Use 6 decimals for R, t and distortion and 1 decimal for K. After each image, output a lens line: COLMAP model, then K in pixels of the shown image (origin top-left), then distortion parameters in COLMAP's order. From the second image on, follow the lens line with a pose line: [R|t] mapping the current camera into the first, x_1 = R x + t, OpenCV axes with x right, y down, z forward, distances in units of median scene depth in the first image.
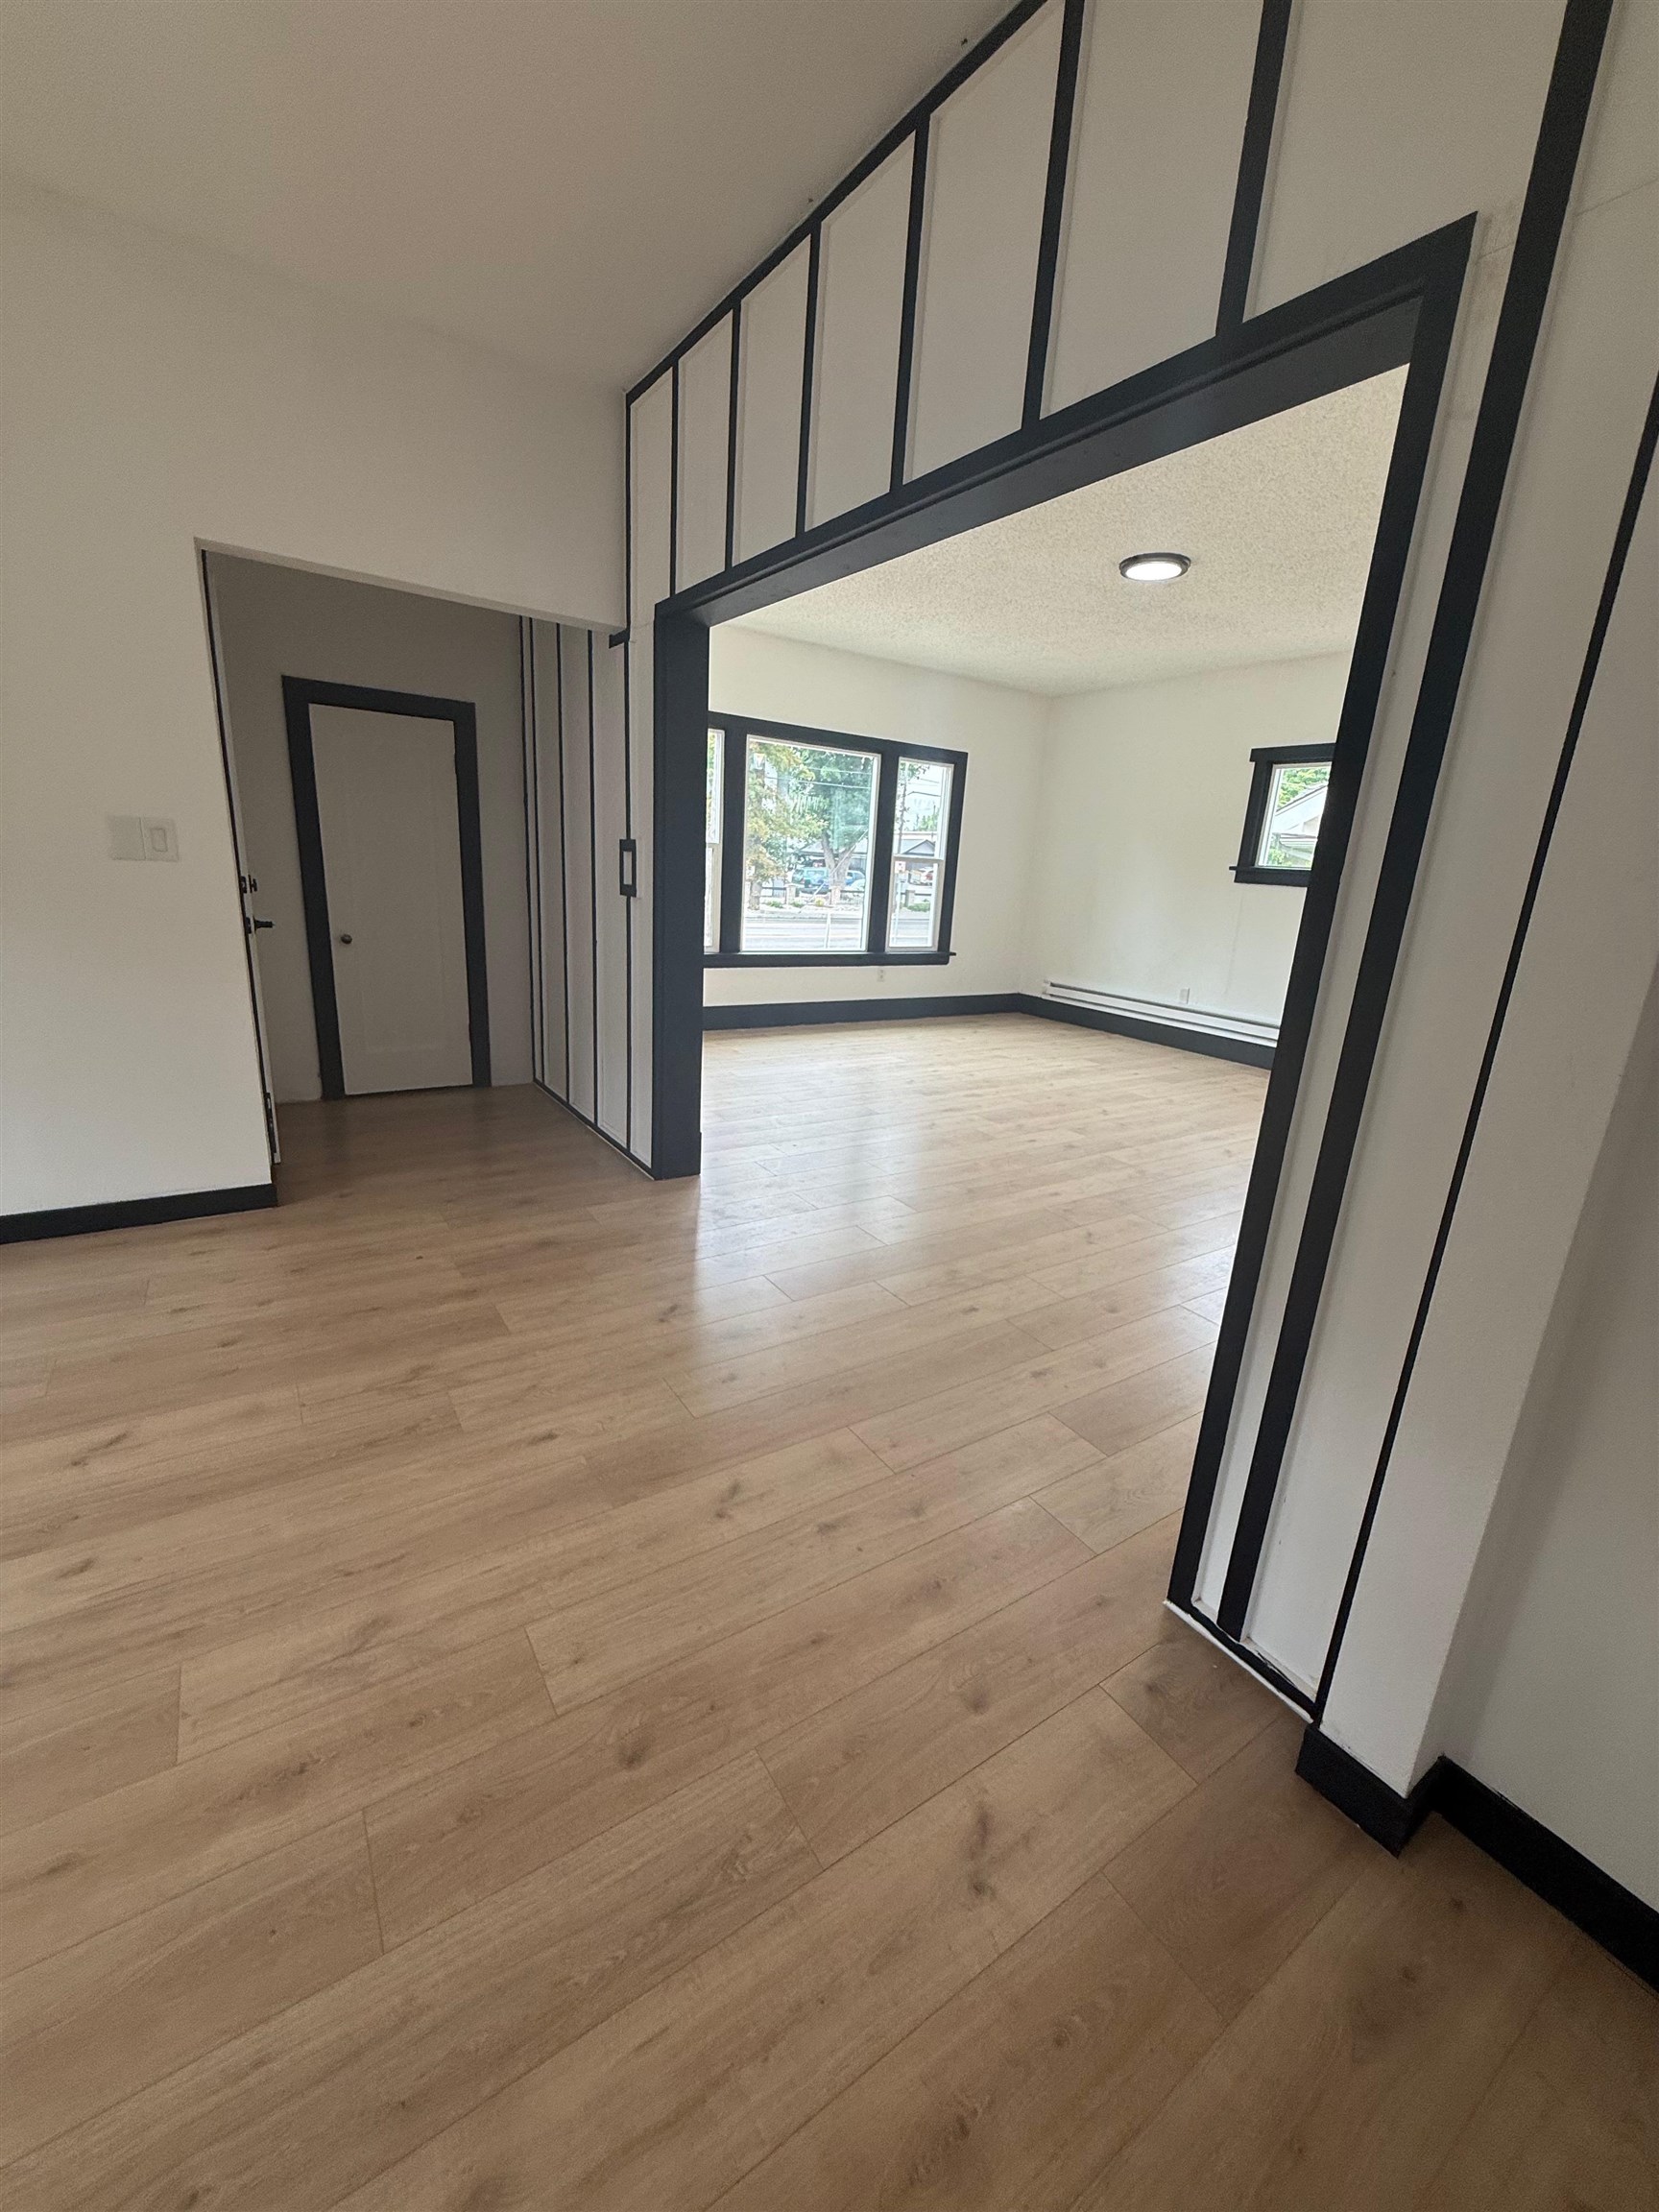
lens RADIAL K [[887.9, 0, 826.2], [0, 887.9, 1097.1], [0, 0, 1]] dist [0.009918, -0.000016]
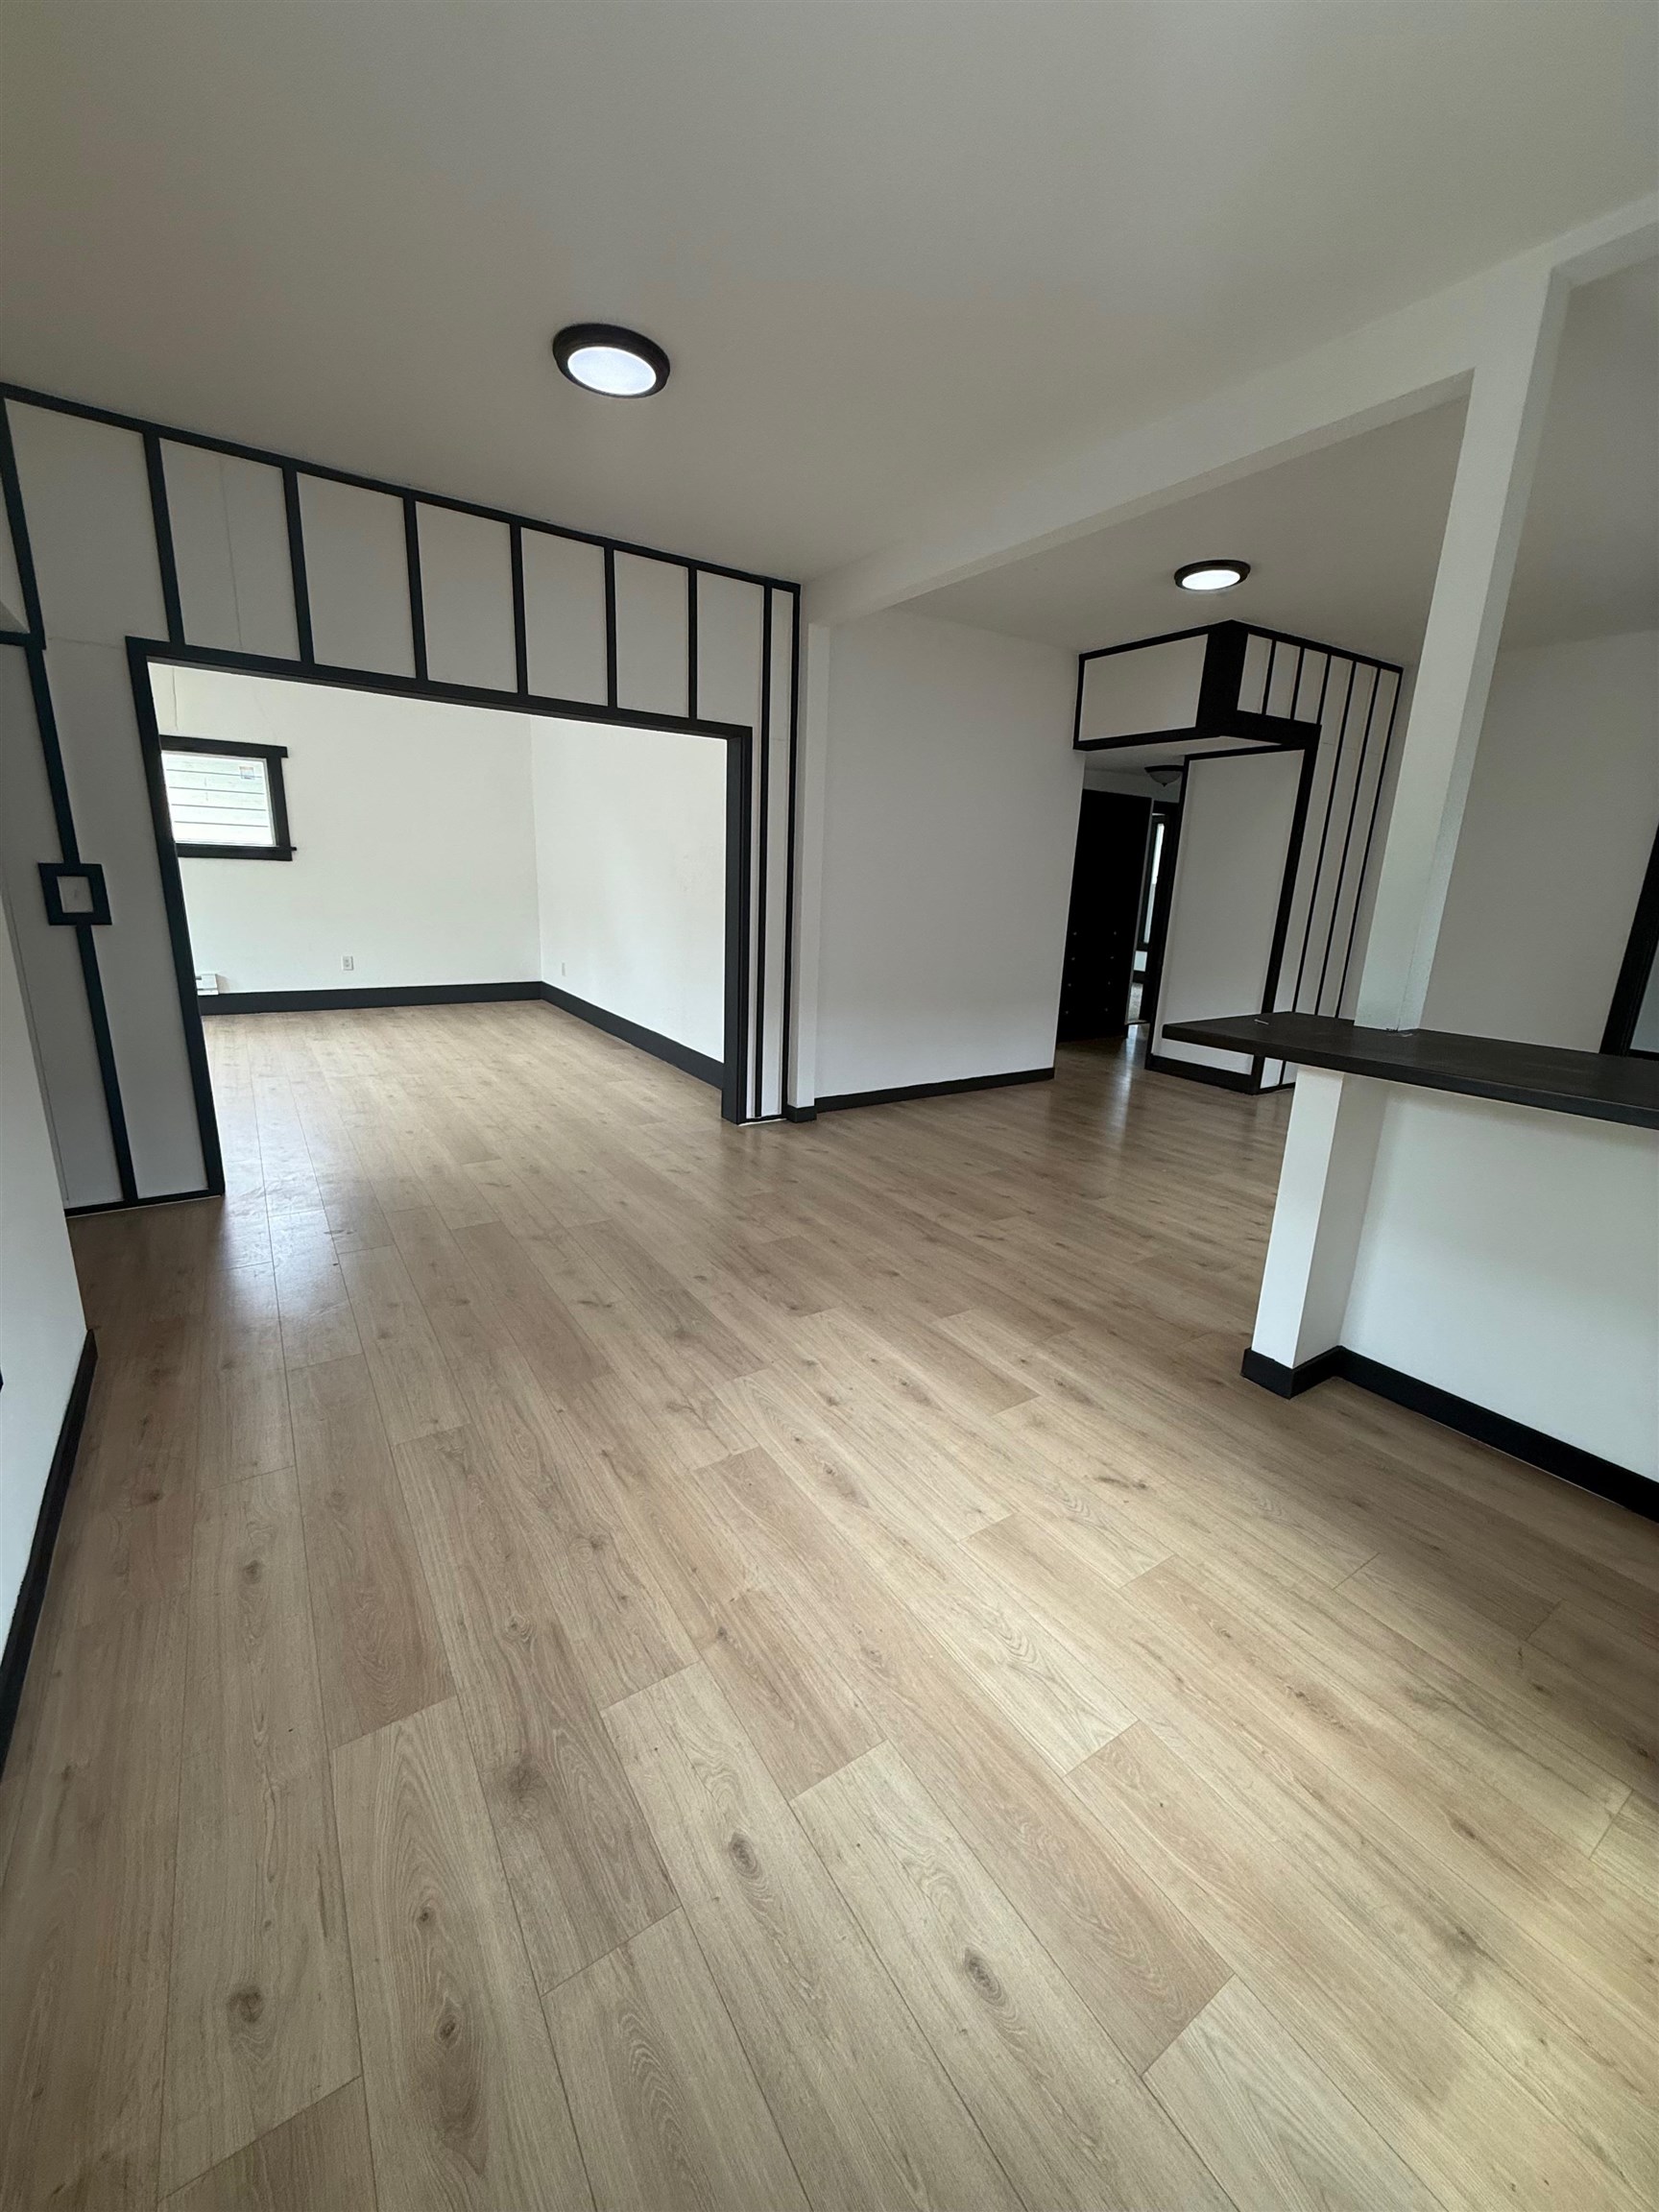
lens RADIAL K [[879.6, 0, 829.8], [0, 879.6, 1100.9], [0, 0, 1]] dist [0.000022, -0.000176]
pose [[-0.001268, -0.309669, 0.950844, -1.303907], [0.223074, 0.926797, 0.302135, -0.183233], [-0.974801, 0.212492, 0.067904, 0.257017]]
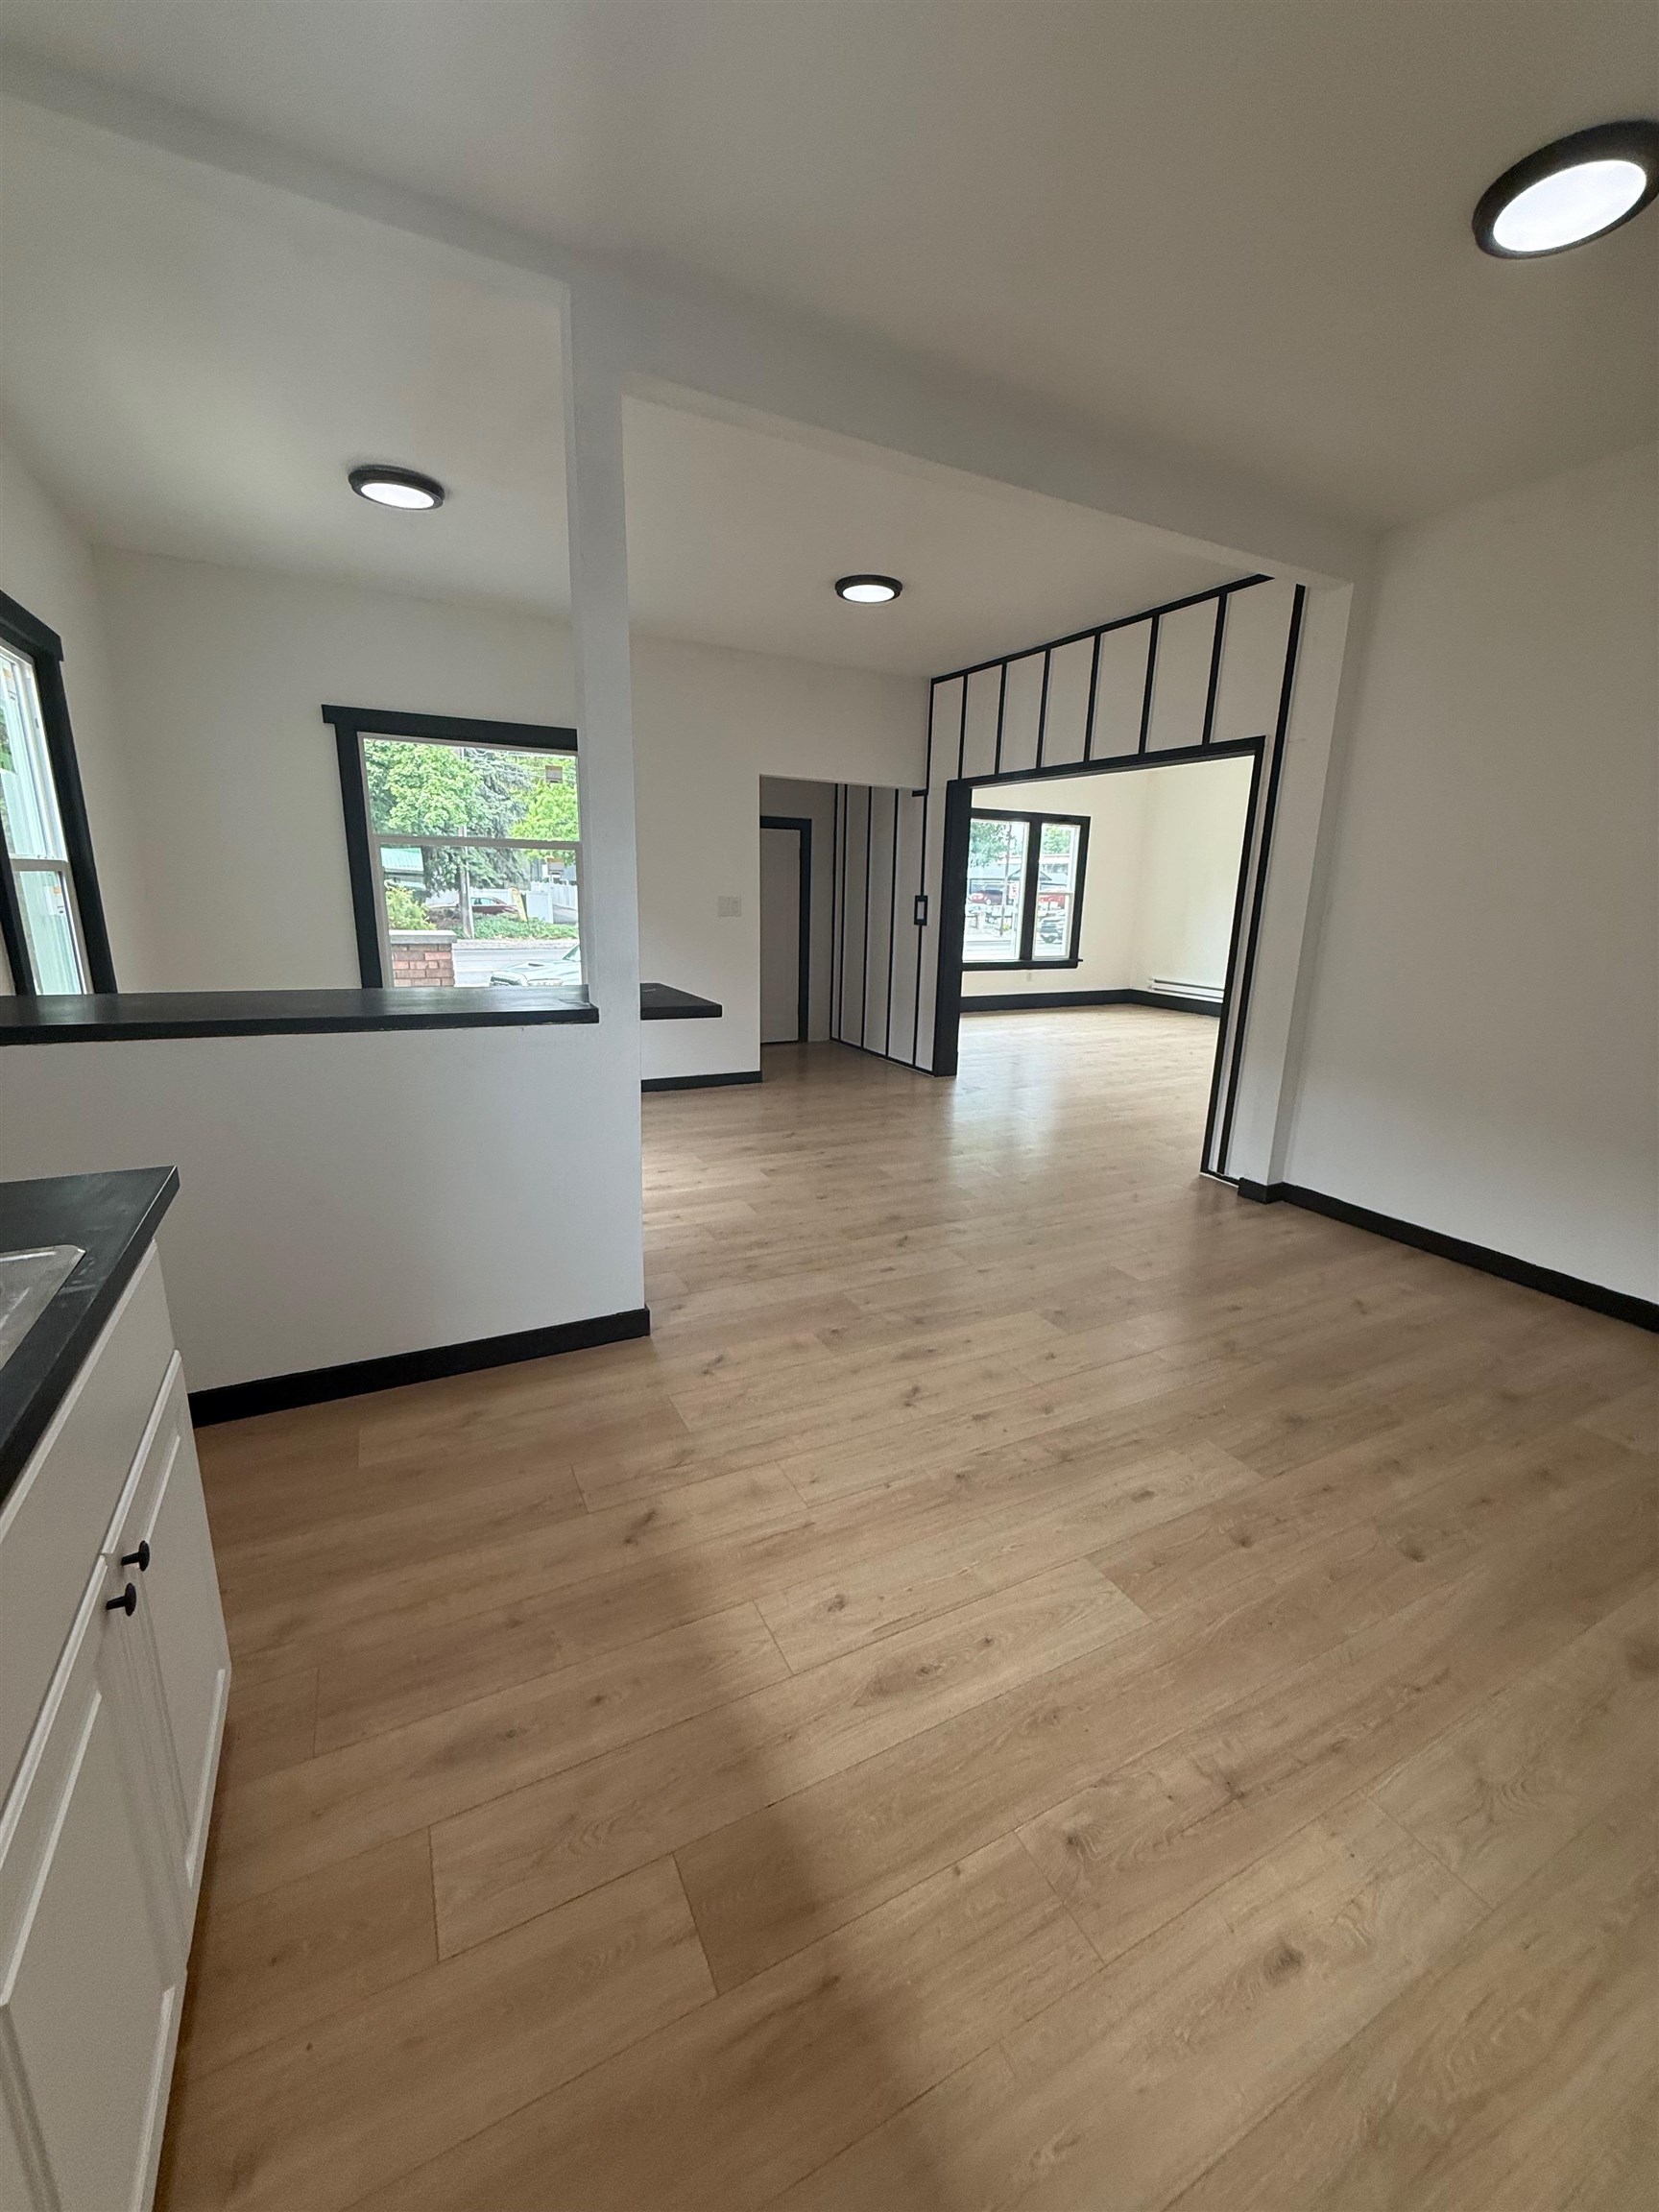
lens RADIAL K [[879.6, 0, 829.8], [0, 879.6, 1100.9], [0, 0, 1]] dist [0.000022, -0.000176]
pose [[0.993990, -0.010678, -0.108951, -0.245413], [0.008168, 0.999691, -0.023457, 0.214335], [0.109168, 0.022426, 0.993770, -0.984261]]
